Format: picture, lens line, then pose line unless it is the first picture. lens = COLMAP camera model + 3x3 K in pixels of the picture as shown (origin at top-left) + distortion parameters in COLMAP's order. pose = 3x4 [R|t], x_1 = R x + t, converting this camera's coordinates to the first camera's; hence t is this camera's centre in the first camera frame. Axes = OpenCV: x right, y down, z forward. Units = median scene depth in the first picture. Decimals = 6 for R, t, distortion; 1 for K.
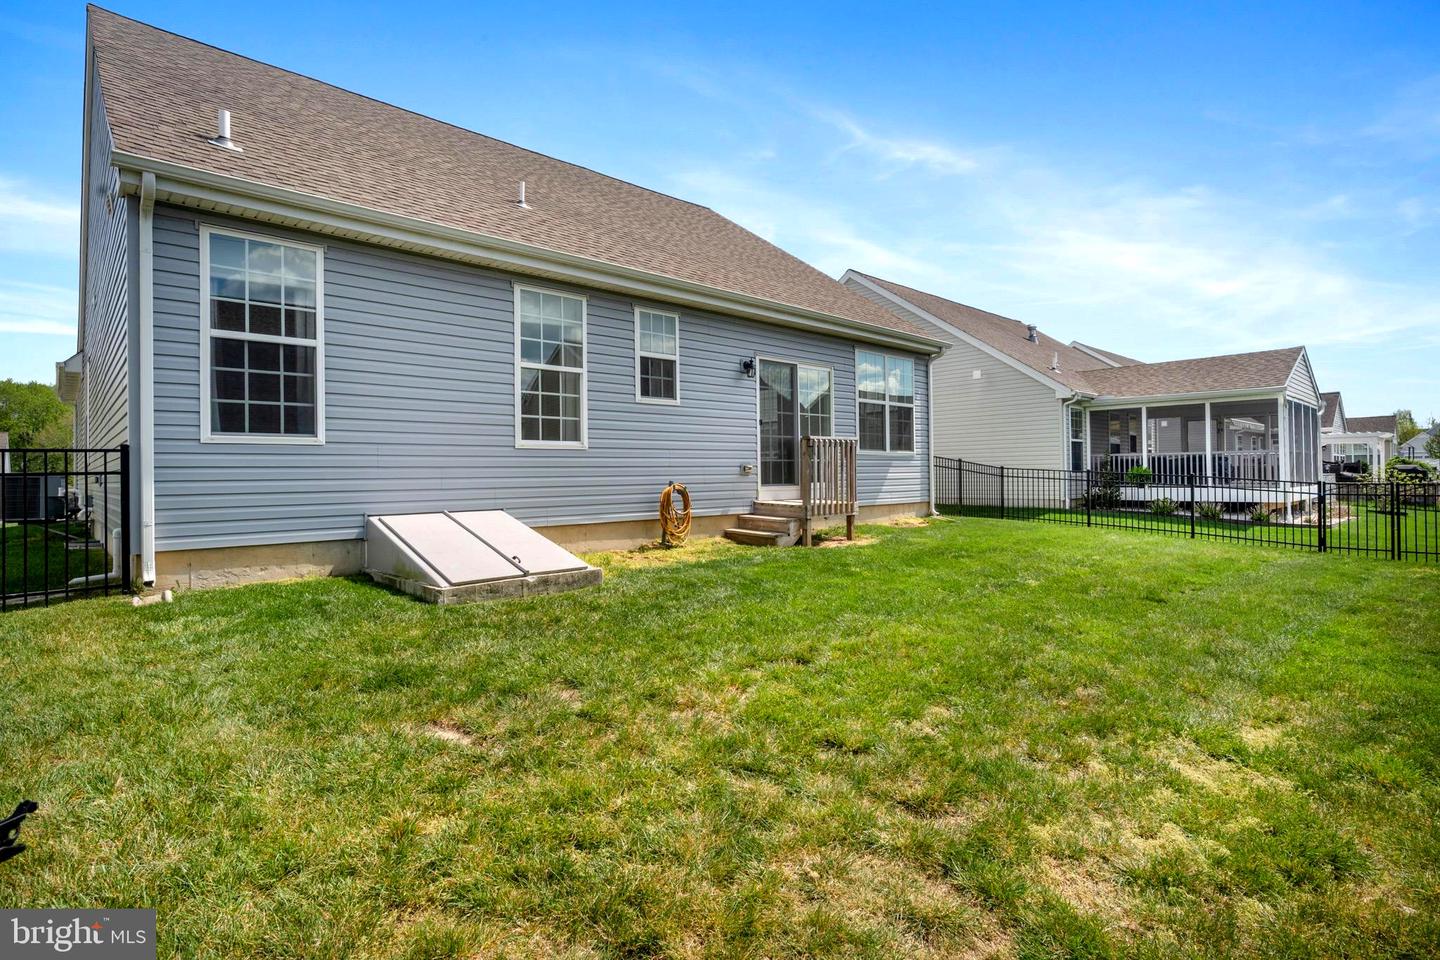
lens RADIAL K [[706.0, 0, 714.0], [0, 706.0, 460.8], [0, 0, 1]] dist [-0.002947, -0.000312]
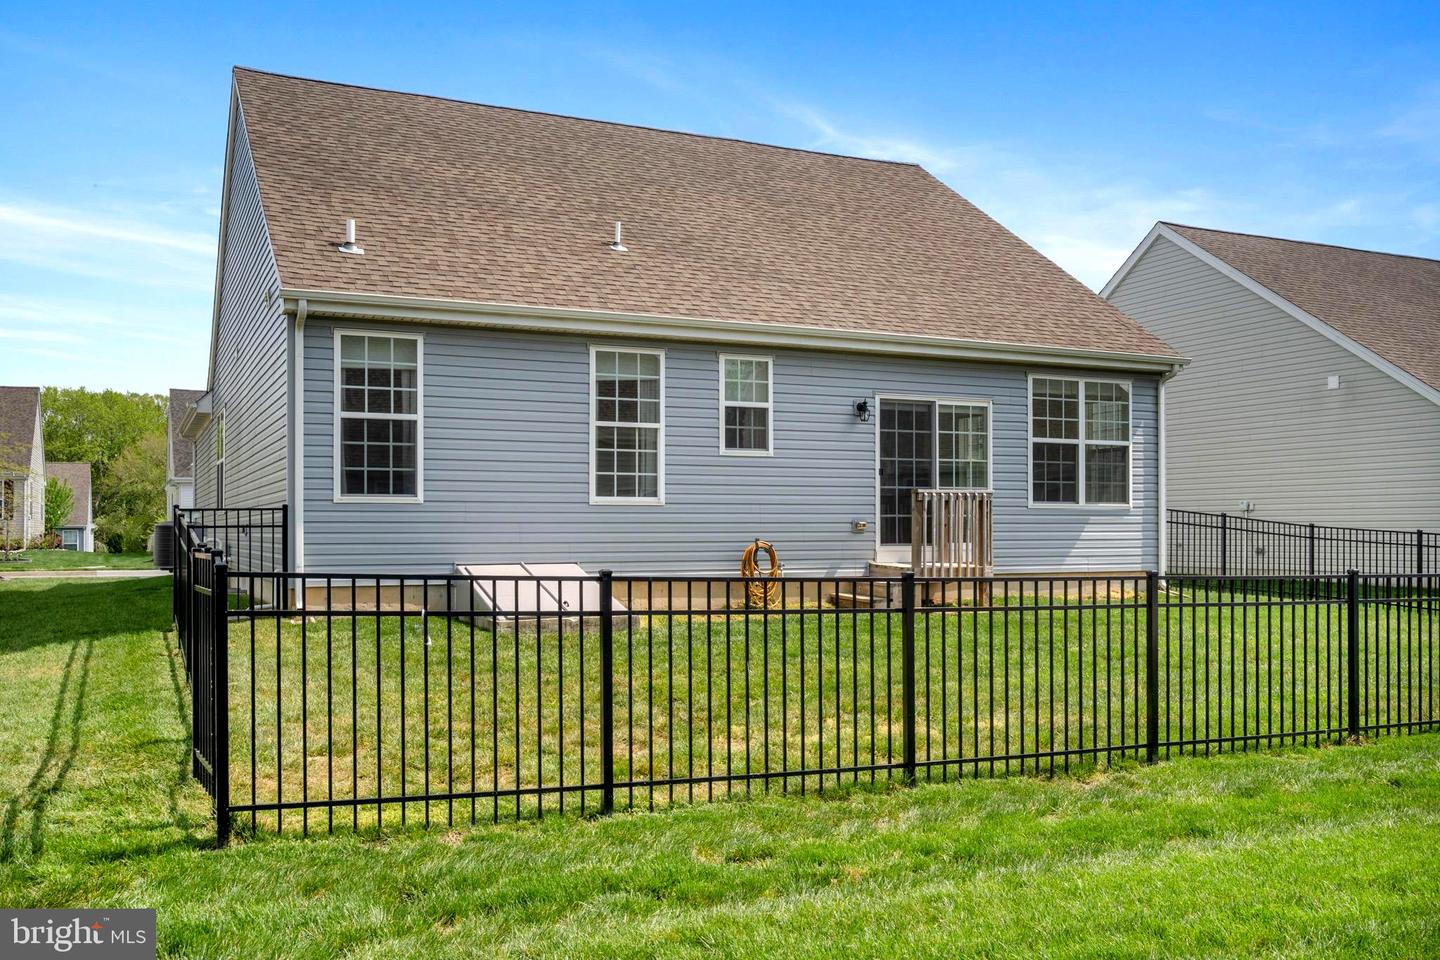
lens RADIAL K [[1254.1, 0, 718.6], [0, 1254.1, 487.4], [0, 0, 1]] dist [-0.005782, 0.002785]
pose [[0.952696, 0.001550, -0.303920, 0.397843], [-0.004959, 0.999933, -0.010447, -0.021353], [0.303883, 0.011460, 0.952640, -0.605699]]
